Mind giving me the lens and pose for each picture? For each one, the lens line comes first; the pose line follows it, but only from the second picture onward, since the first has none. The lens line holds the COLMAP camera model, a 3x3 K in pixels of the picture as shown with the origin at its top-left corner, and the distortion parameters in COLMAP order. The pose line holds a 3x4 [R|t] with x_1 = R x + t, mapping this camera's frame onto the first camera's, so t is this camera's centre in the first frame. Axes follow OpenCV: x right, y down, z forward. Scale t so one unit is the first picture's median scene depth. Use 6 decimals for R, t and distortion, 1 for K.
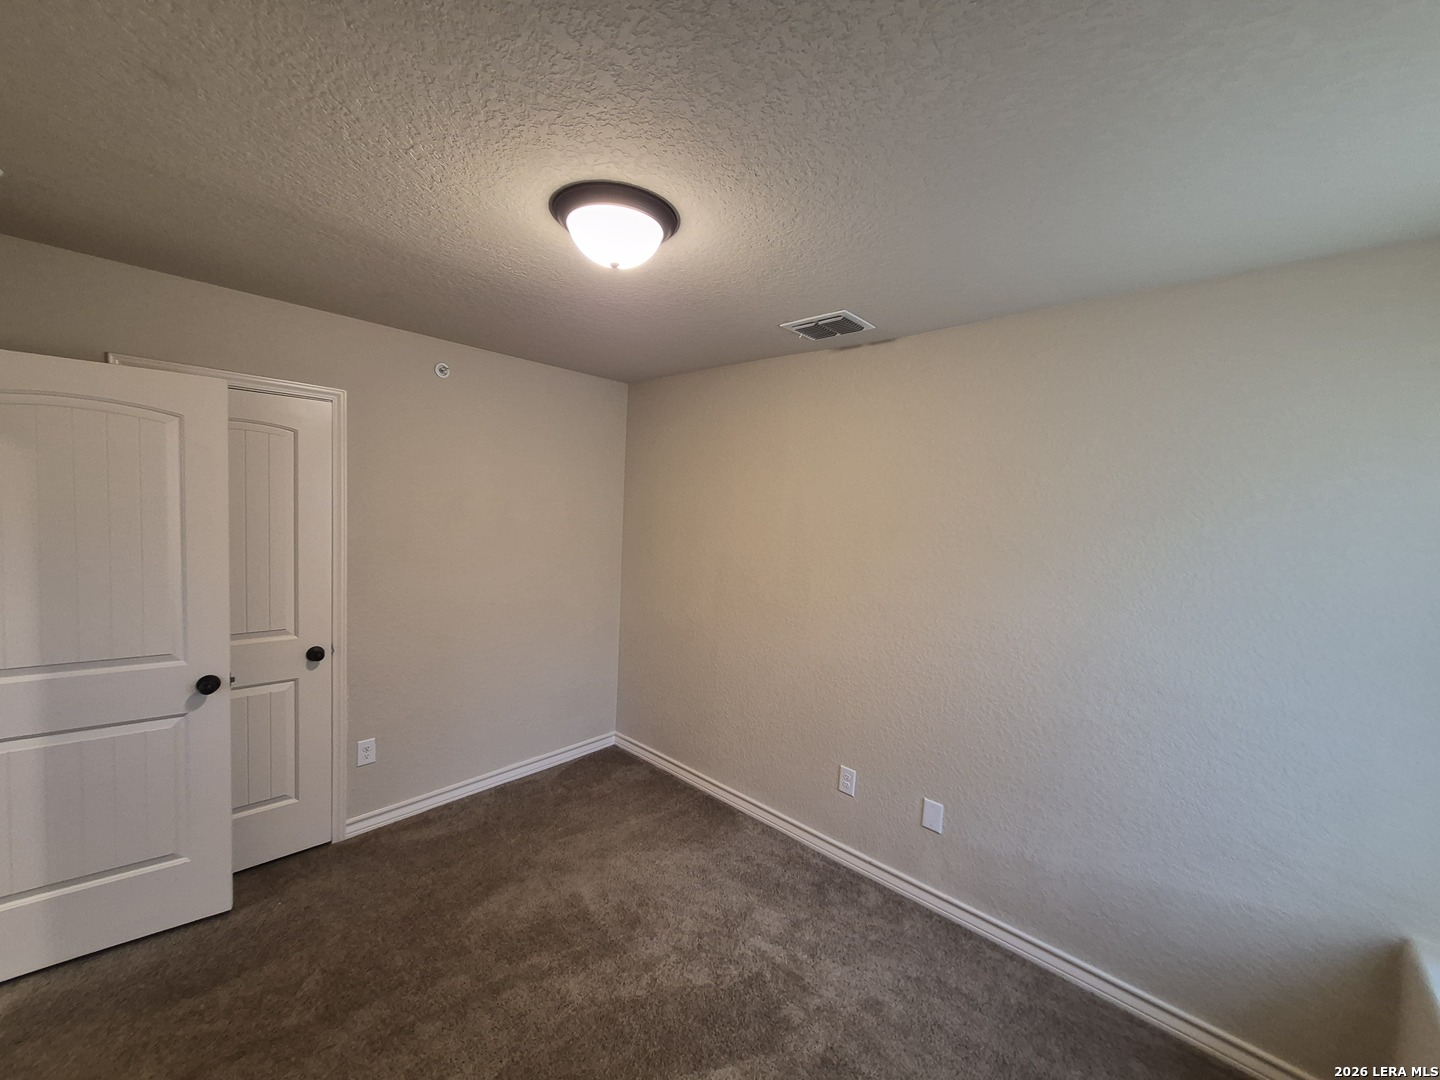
lens RADIAL K [[568.4, 0, 718.3], [0, 568.4, 543.5], [0, 0, 1]] dist [0.009771, 0.000079]
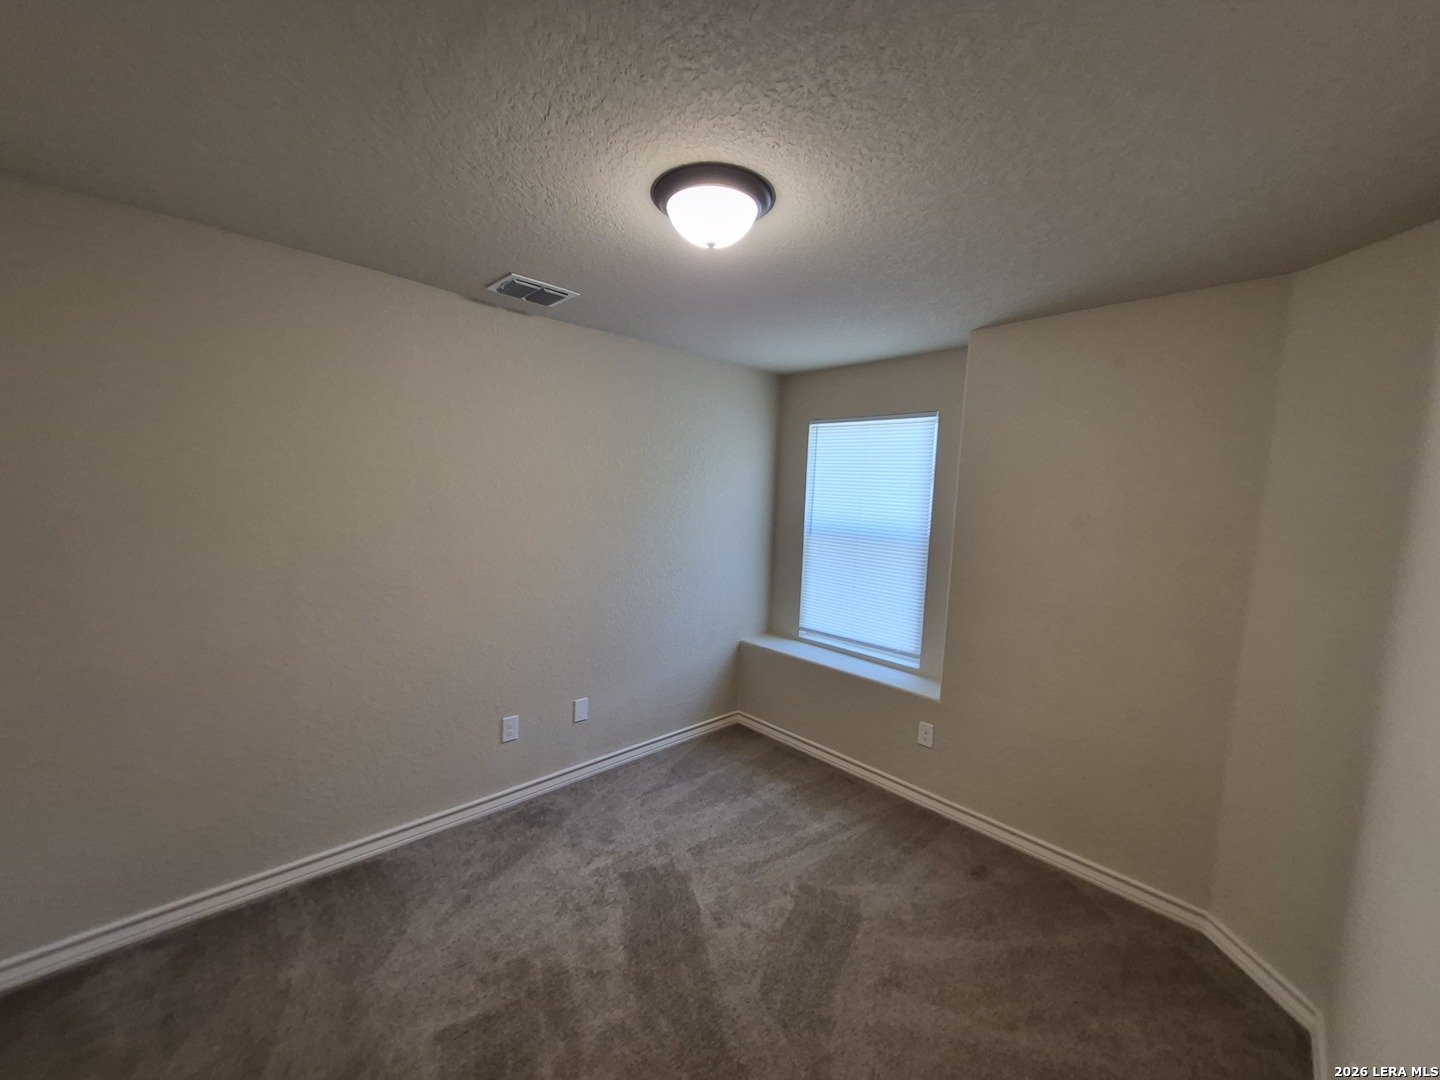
lens RADIAL K [[565.1, 0, 709.9], [0, 565.1, 544.2], [0, 0, 1]] dist [0.005807, 0.000490]
pose [[0.069620, -0.130264, 0.989032, -0.810963], [0.035551, 0.991132, 0.128038, -0.049004], [-0.996940, 0.026247, 0.073634, 0.593976]]
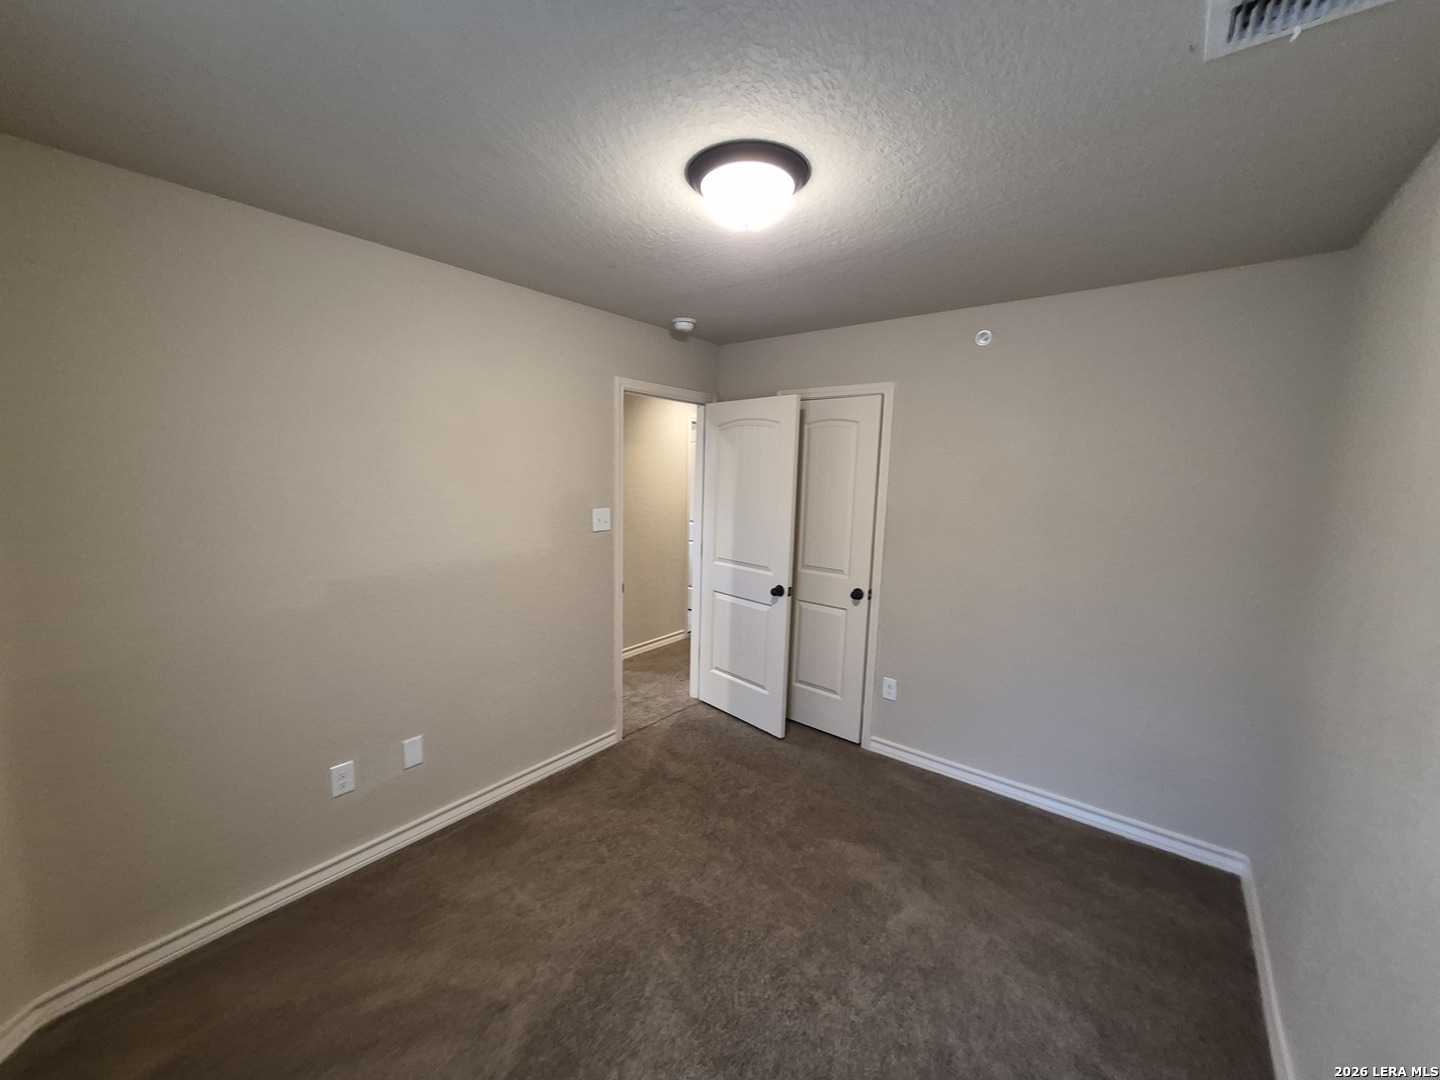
lens RADIAL K [[565.1, 0, 709.9], [0, 565.1, 544.2], [0, 0, 1]] dist [0.005807, 0.000490]
pose [[0.083145, 0.094154, -0.992080, 0.546474], [-0.092878, 0.991926, 0.086356, 0.001259], [0.992200, 0.084962, 0.091219, 0.563996]]
